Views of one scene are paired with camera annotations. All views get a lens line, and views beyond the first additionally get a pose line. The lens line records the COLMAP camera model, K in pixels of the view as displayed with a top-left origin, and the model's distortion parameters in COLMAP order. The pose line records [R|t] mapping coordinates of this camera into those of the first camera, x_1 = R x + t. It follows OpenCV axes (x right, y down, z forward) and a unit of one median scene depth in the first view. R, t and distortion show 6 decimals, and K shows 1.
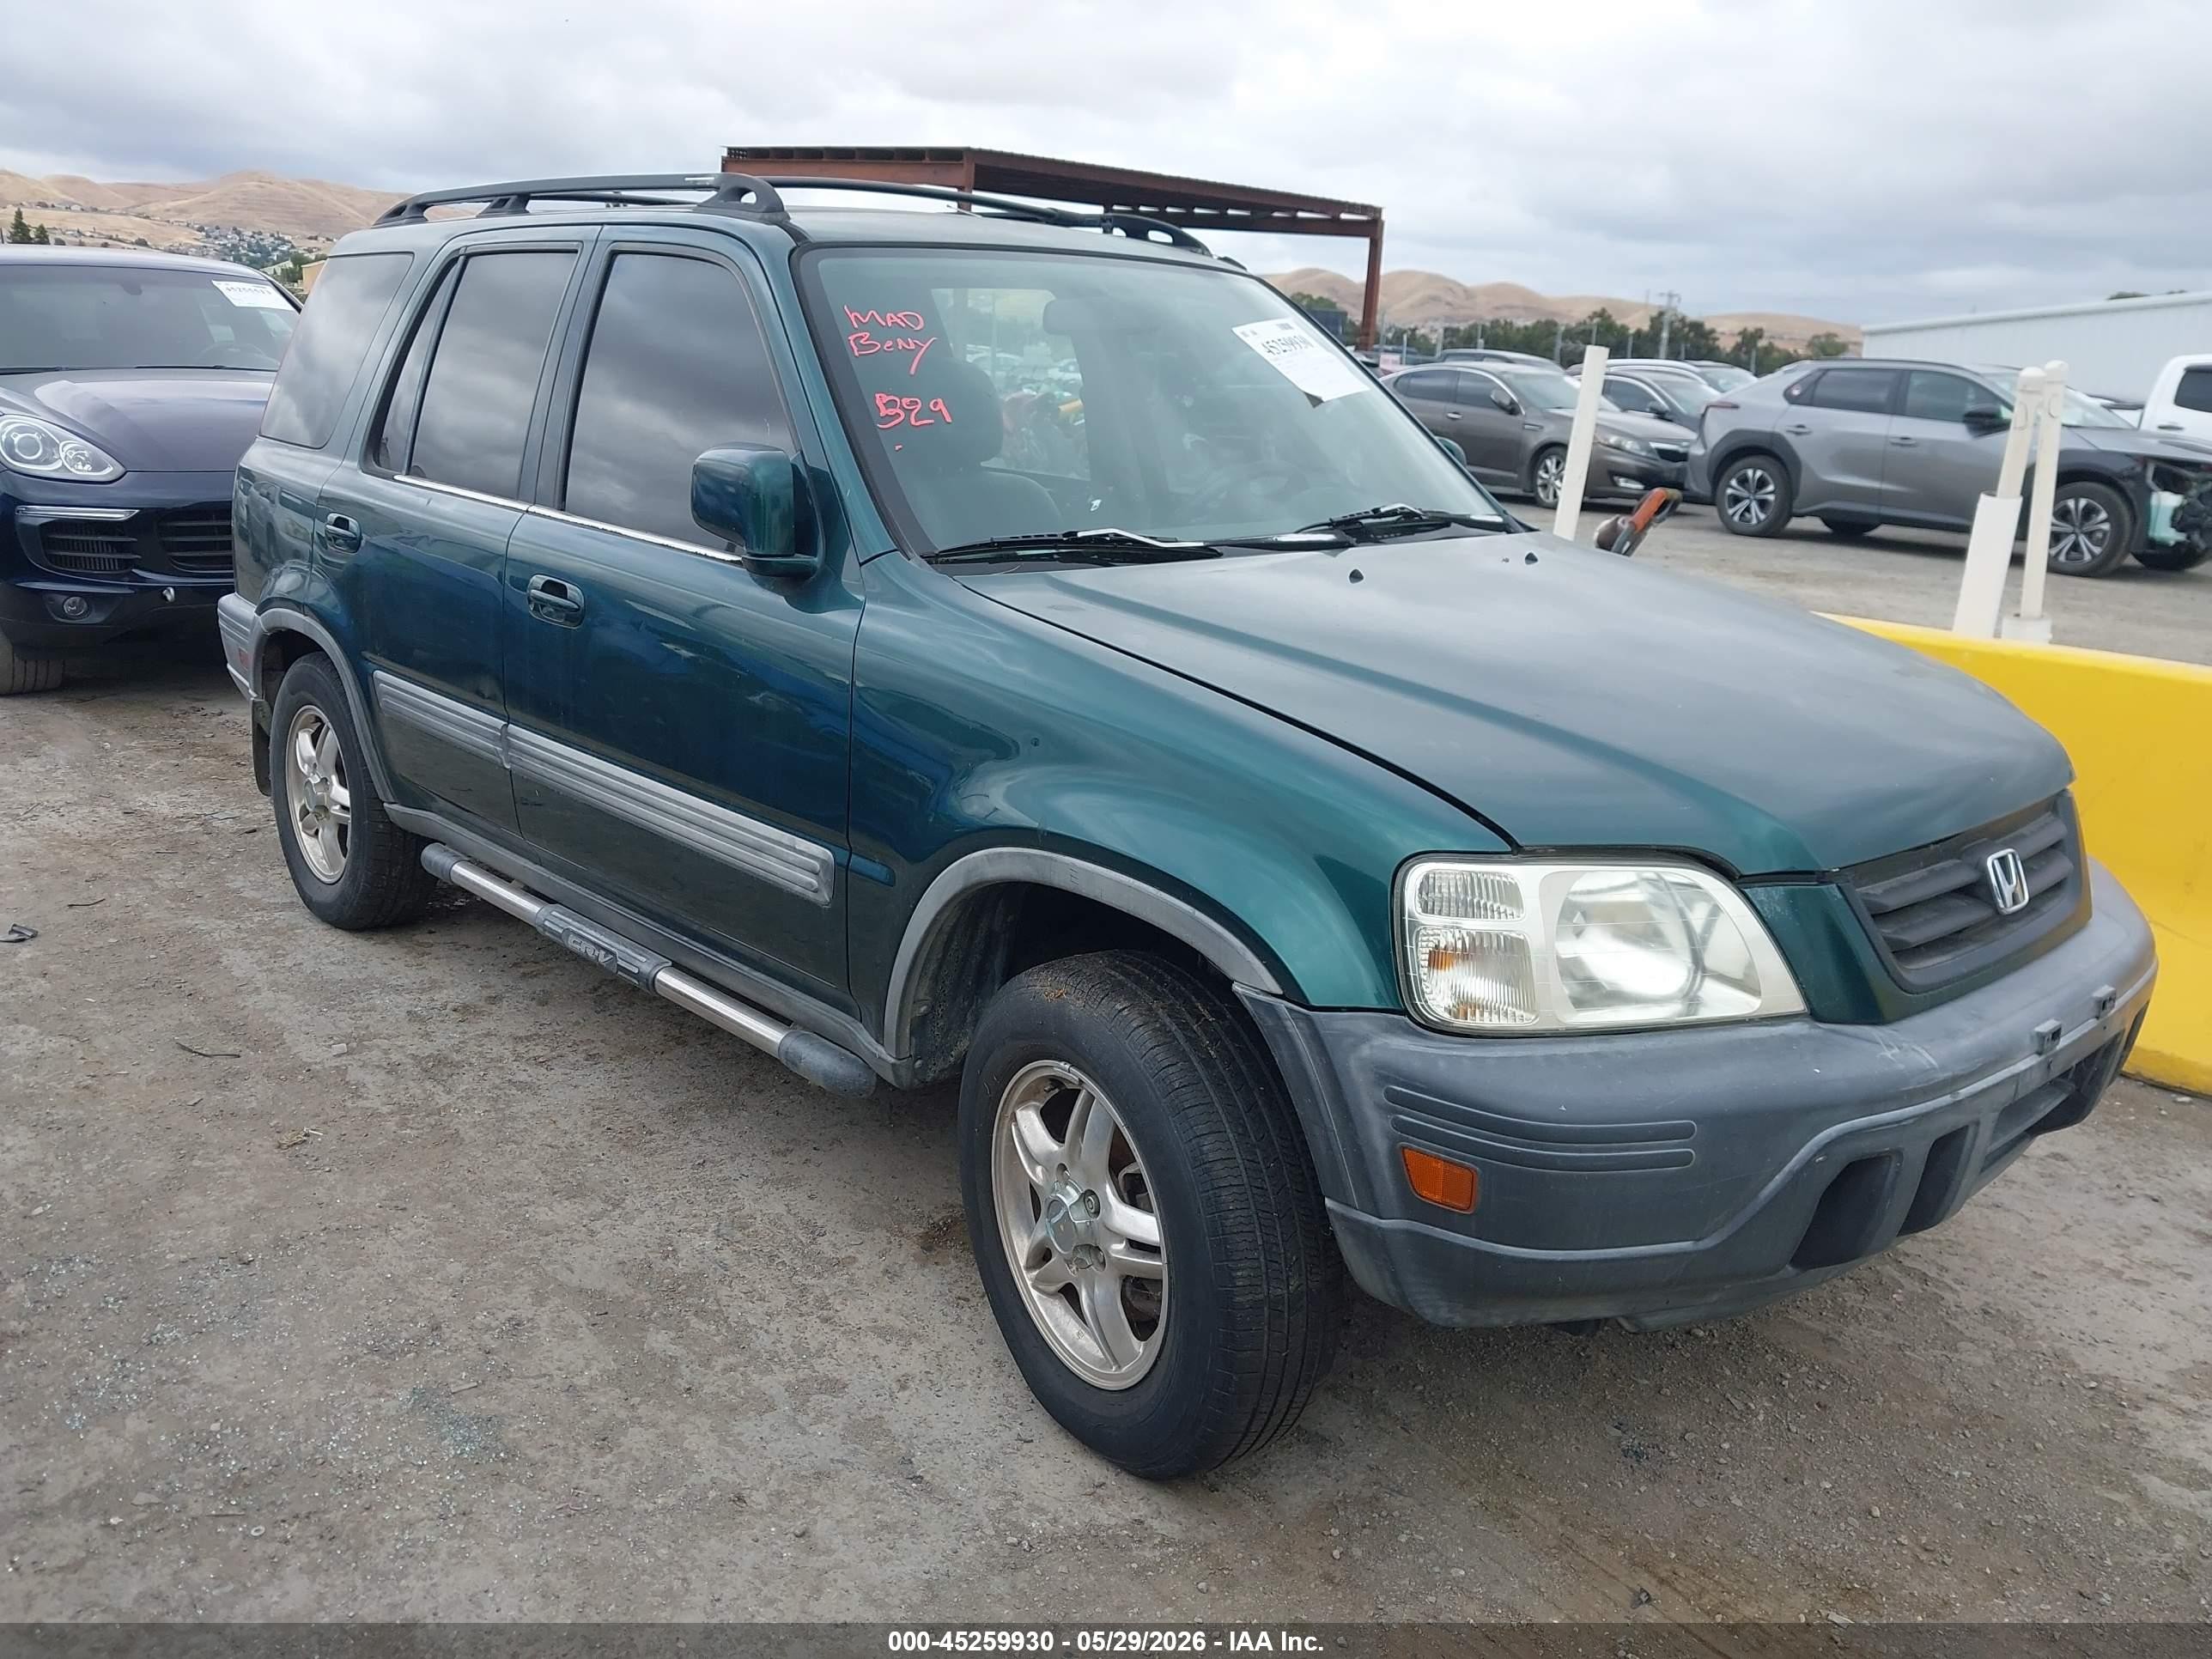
lens RADIAL K [[1679.0, 0, 1050.7], [0, 1679.0, 841.0], [0, 0, 1]] dist [0.029029, -0.031166]
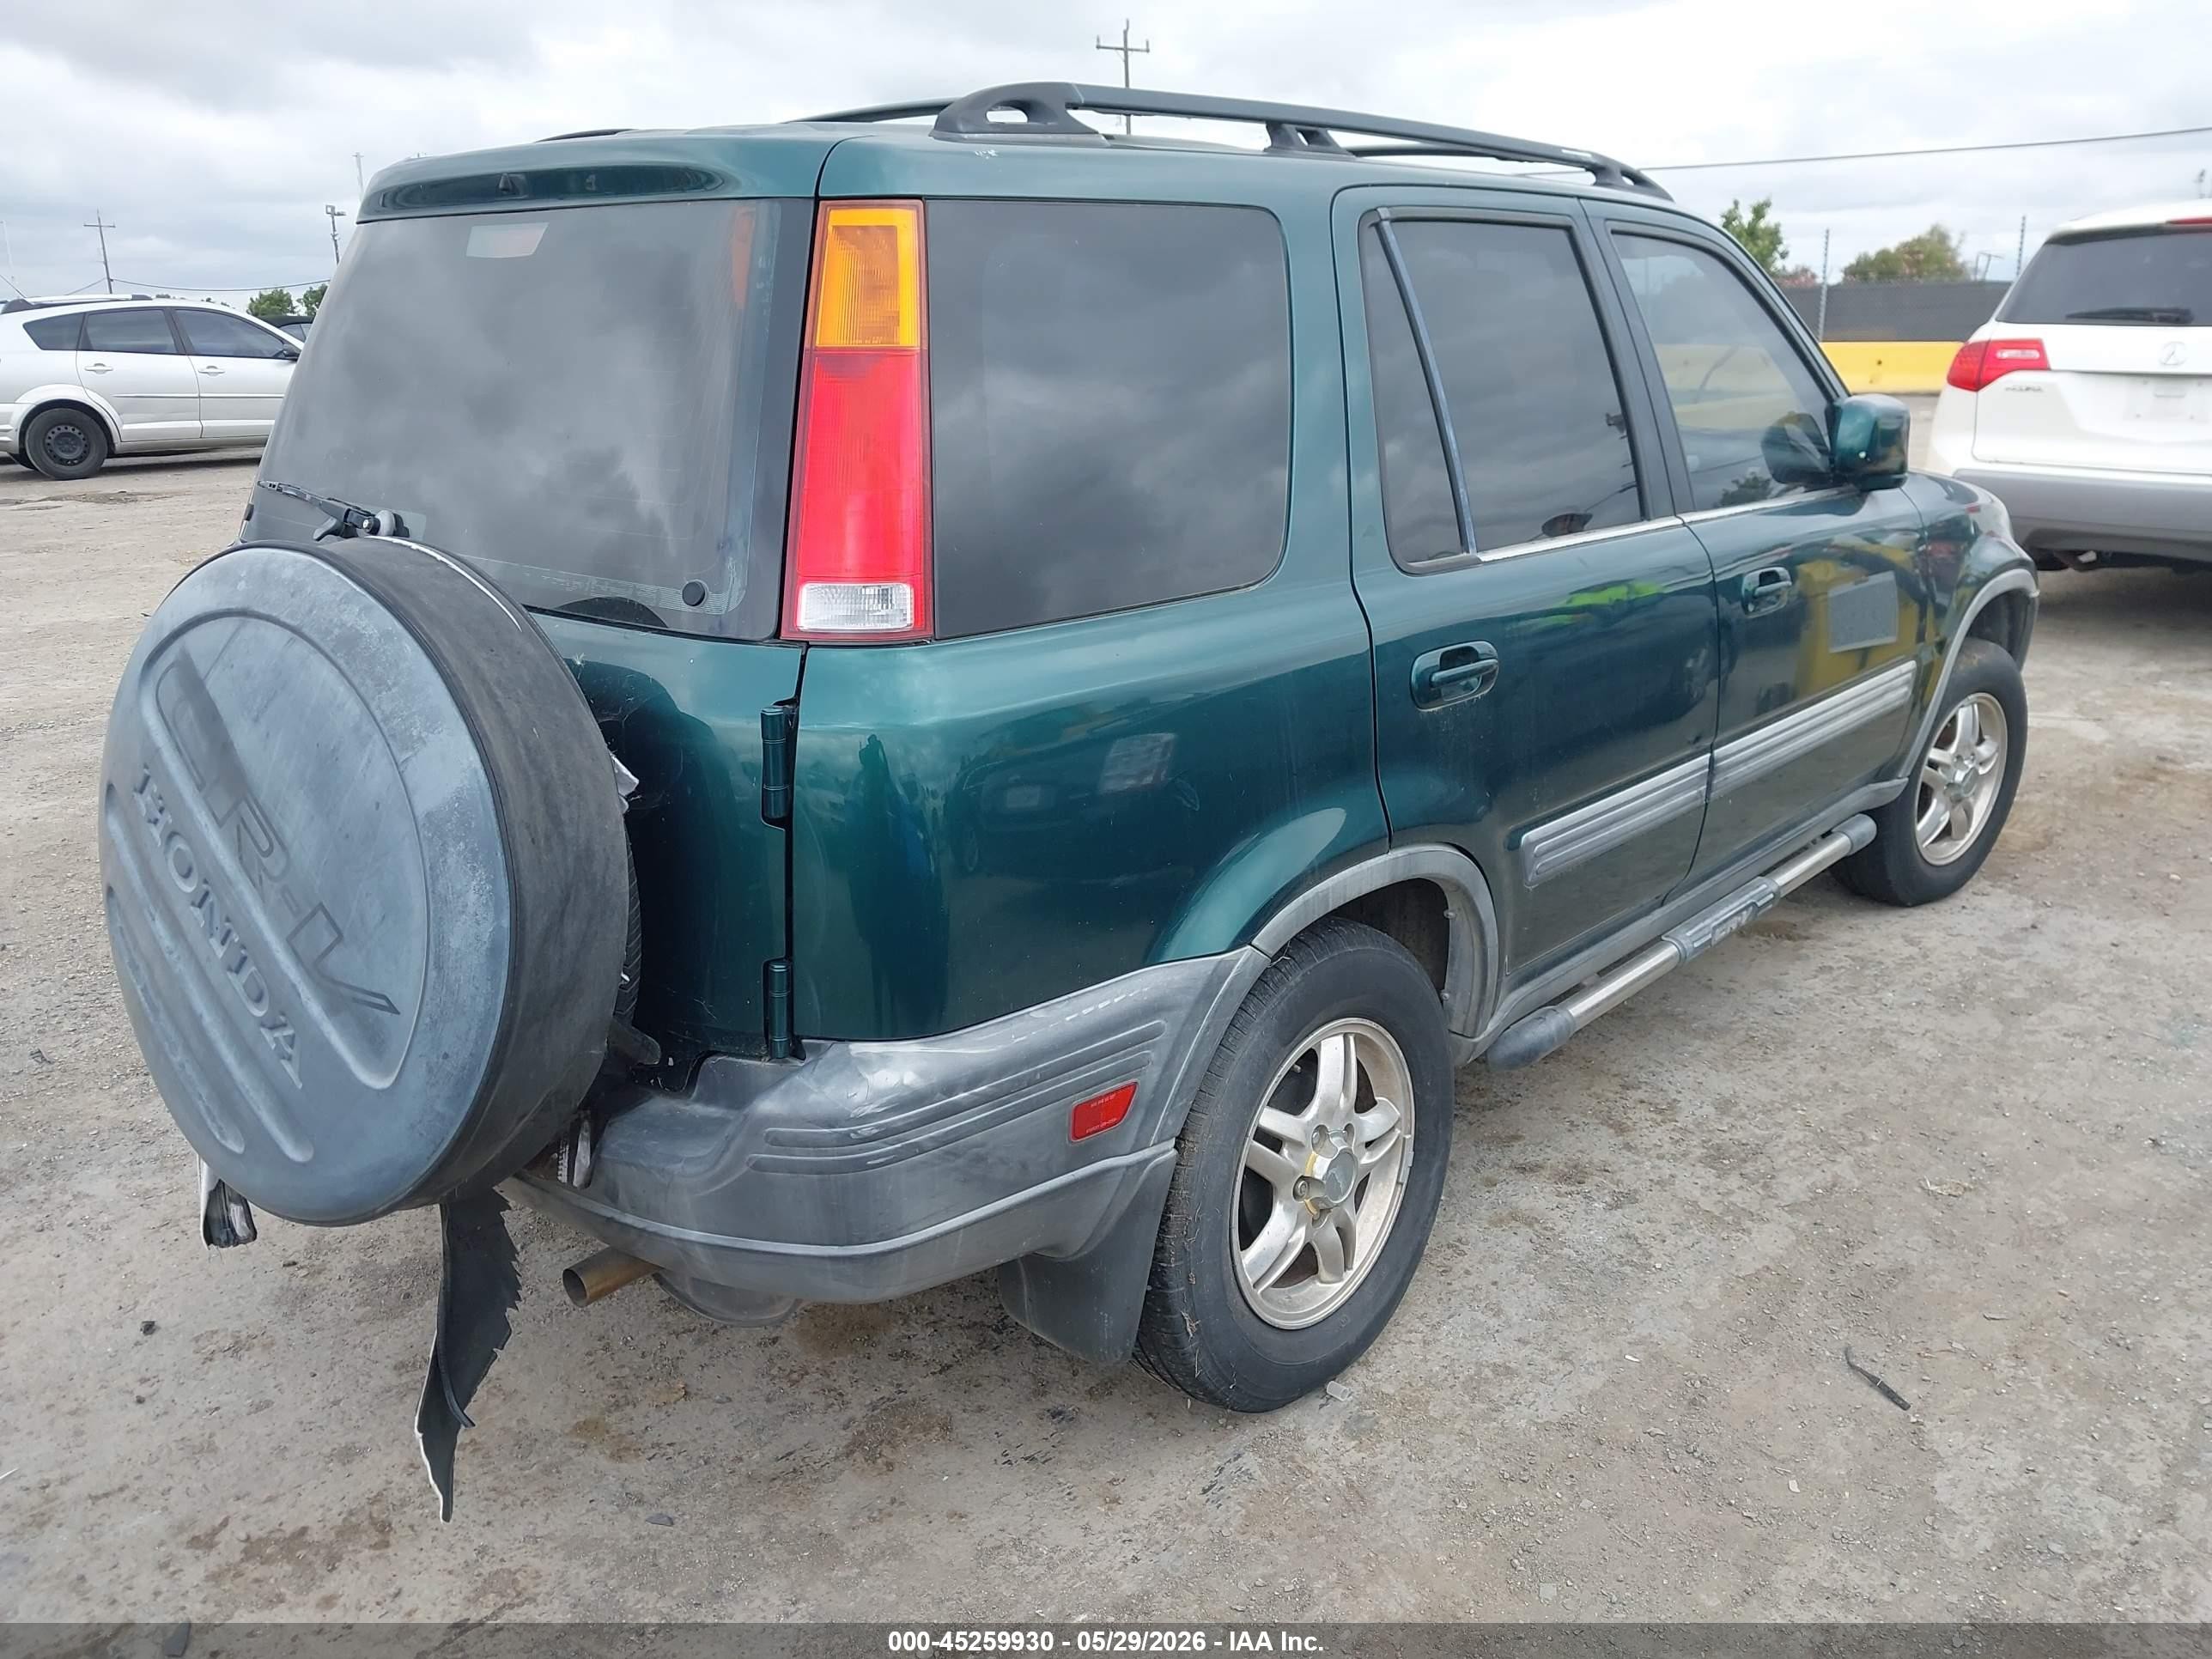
lens RADIAL K [[1679.0, 0, 1091.1], [0, 1679.0, 839.5], [0, 0, 1]] dist [0.029029, -0.031166]
pose [[-0.078501, -0.339332, 0.937385, -1.510298], [0.282472, 0.894181, 0.347348, -0.570245], [-0.956058, 0.292053, 0.025658, 1.693184]]
